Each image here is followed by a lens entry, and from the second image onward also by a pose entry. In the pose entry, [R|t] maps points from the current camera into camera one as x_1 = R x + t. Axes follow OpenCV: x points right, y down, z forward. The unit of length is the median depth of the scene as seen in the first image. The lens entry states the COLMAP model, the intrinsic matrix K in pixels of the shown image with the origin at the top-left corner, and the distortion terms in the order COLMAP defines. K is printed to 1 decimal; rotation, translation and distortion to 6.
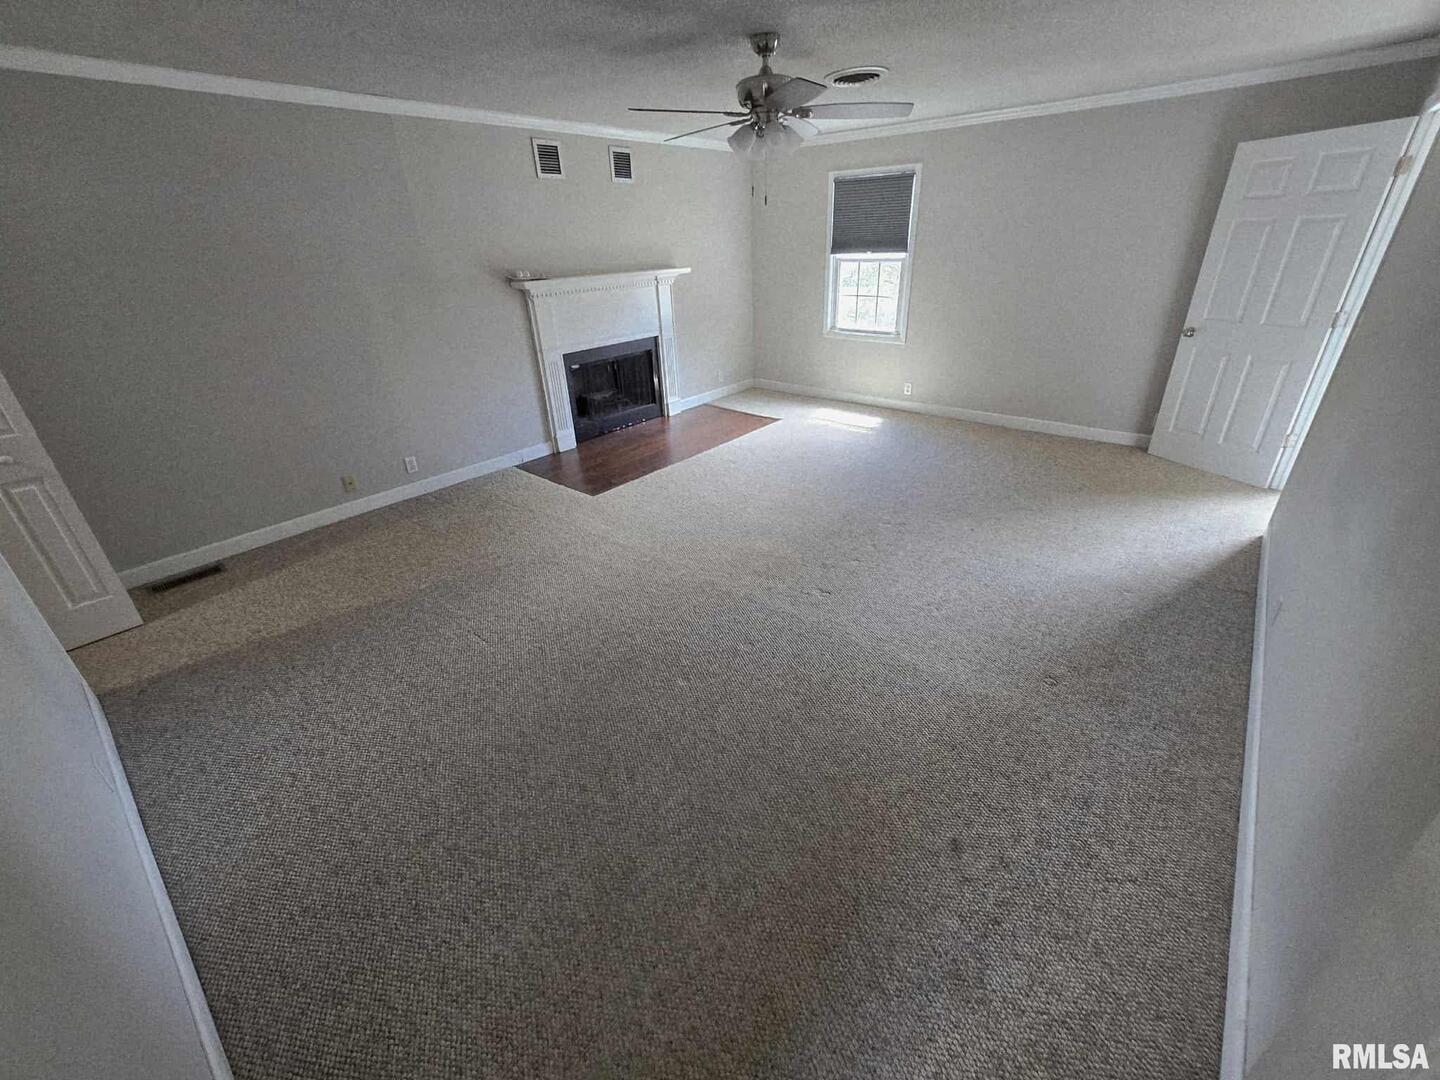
lens RADIAL K [[592.1, 0, 729.5], [0, 592.1, 535.9], [0, 0, 1]] dist [-0.000273, 0.000210]
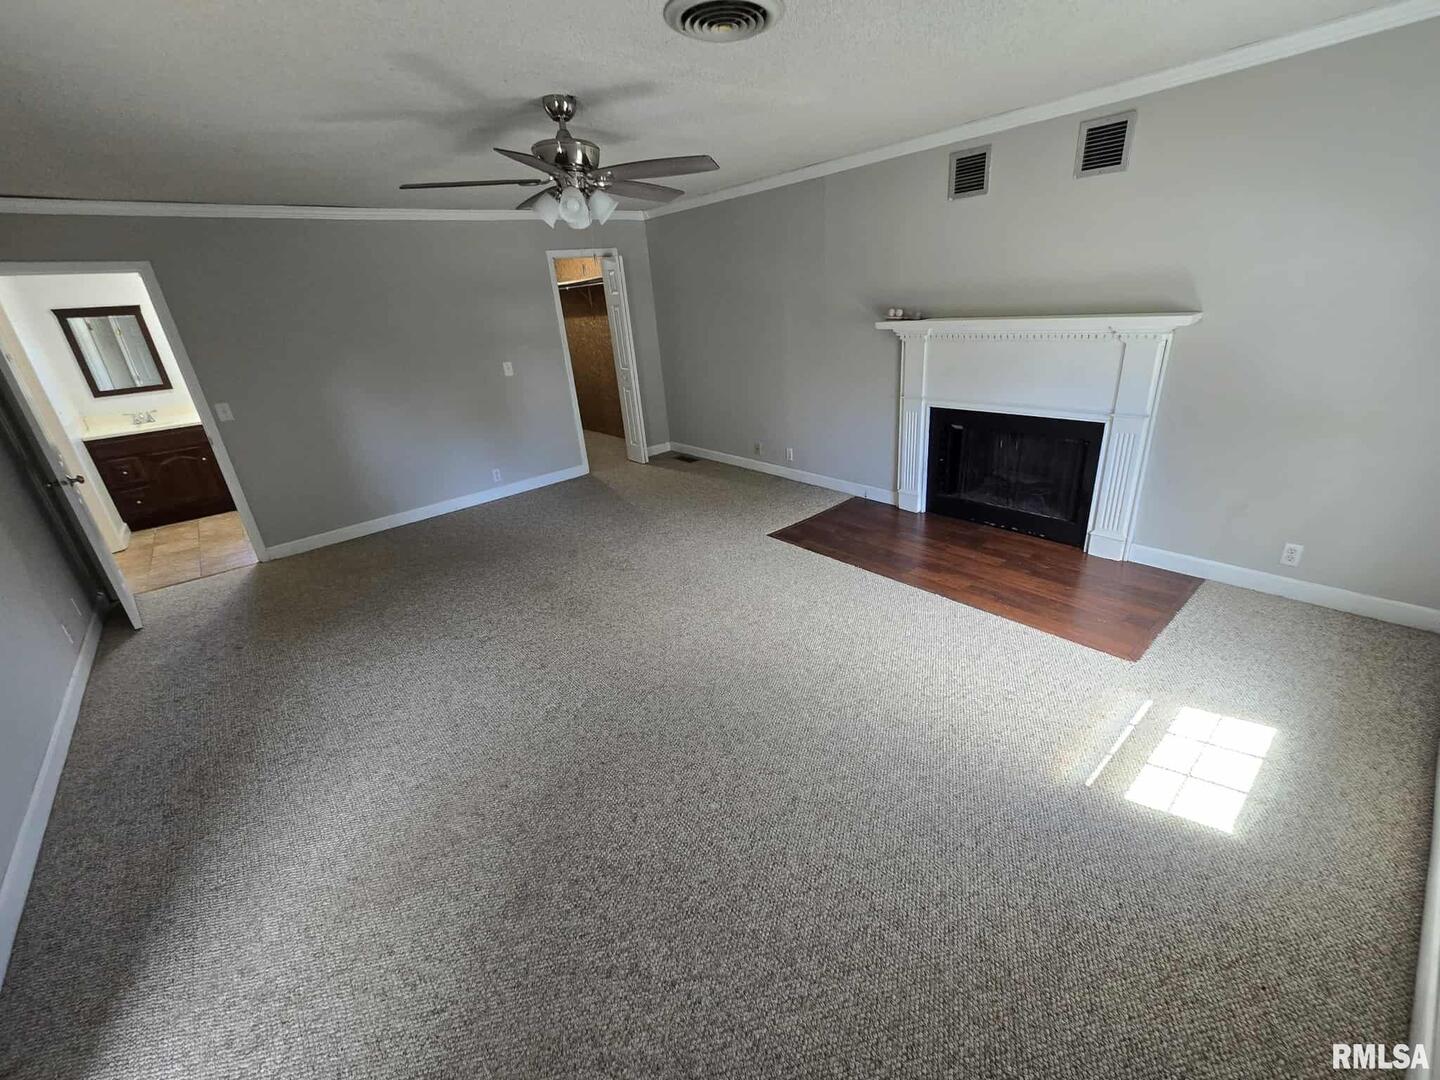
lens RADIAL K [[591.2, 0, 730.1], [0, 591.2, 538.5], [0, 0, 1]] dist [-0.000297, 0.000042]
pose [[-0.161545, 0.419666, -0.893187, 0.616519], [-0.376078, 0.810599, 0.448881, -0.442493], [0.912397, 0.408422, 0.026879, 0.826364]]
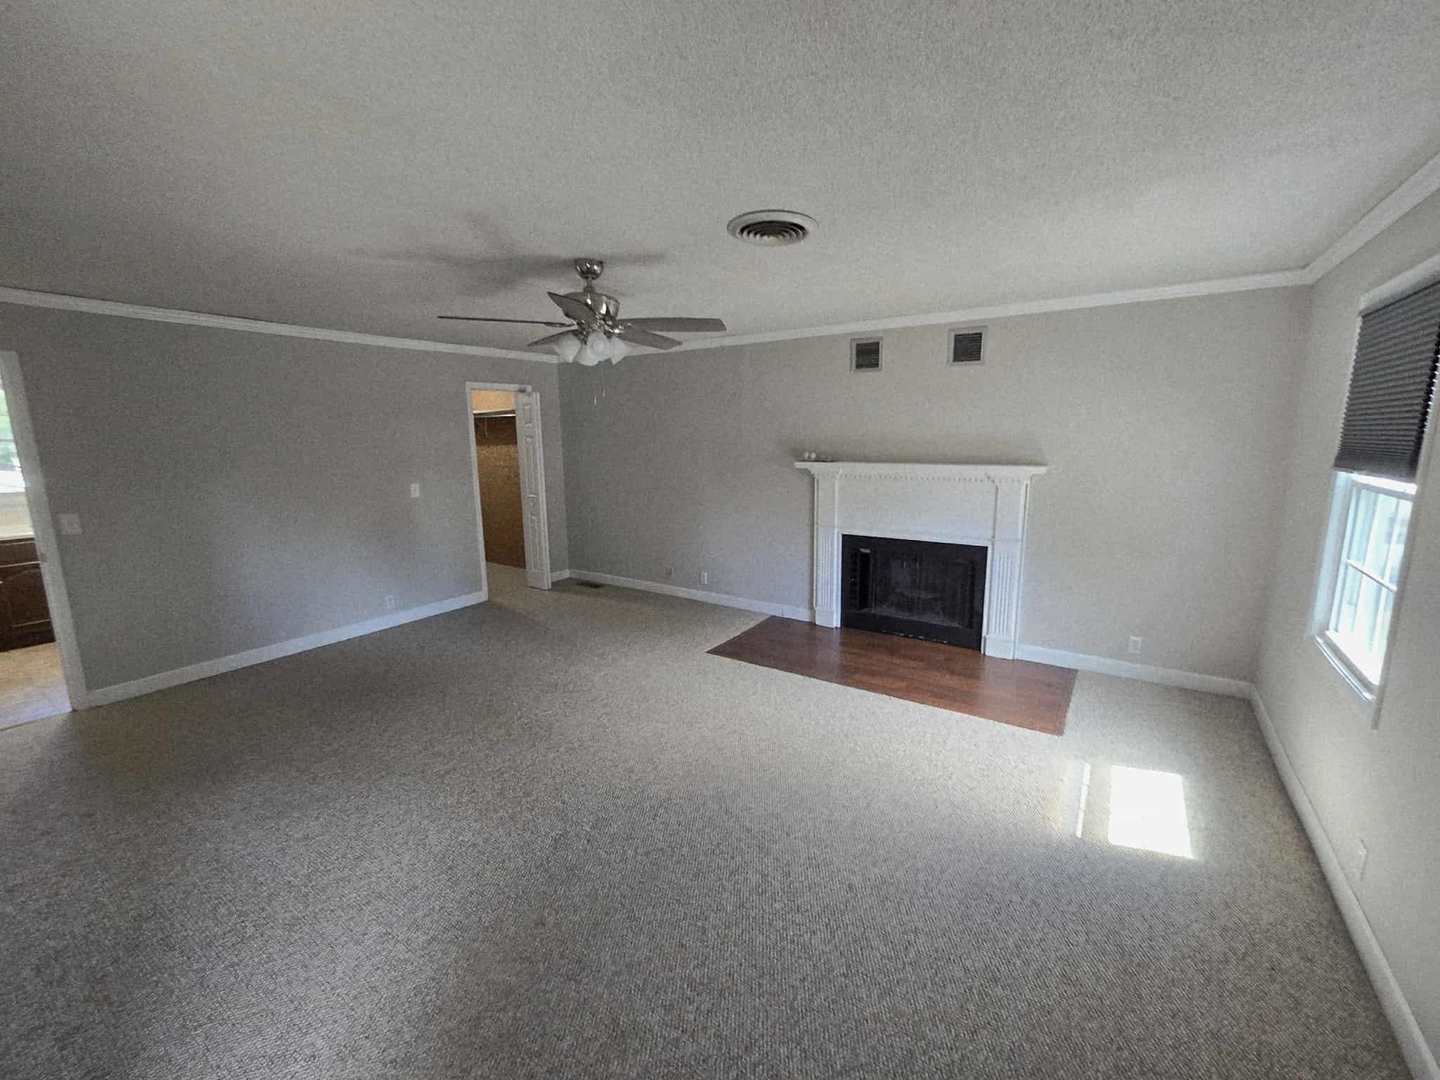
lens RADIAL K [[592.1, 0, 729.5], [0, 592.1, 535.9], [0, 0, 1]] dist [-0.000273, 0.000210]
pose [[0.103227, 0.199655, -0.974414, 0.674976], [-0.445344, 0.885244, 0.134205, -0.366468], [0.889389, 0.420096, 0.180297, 0.688153]]
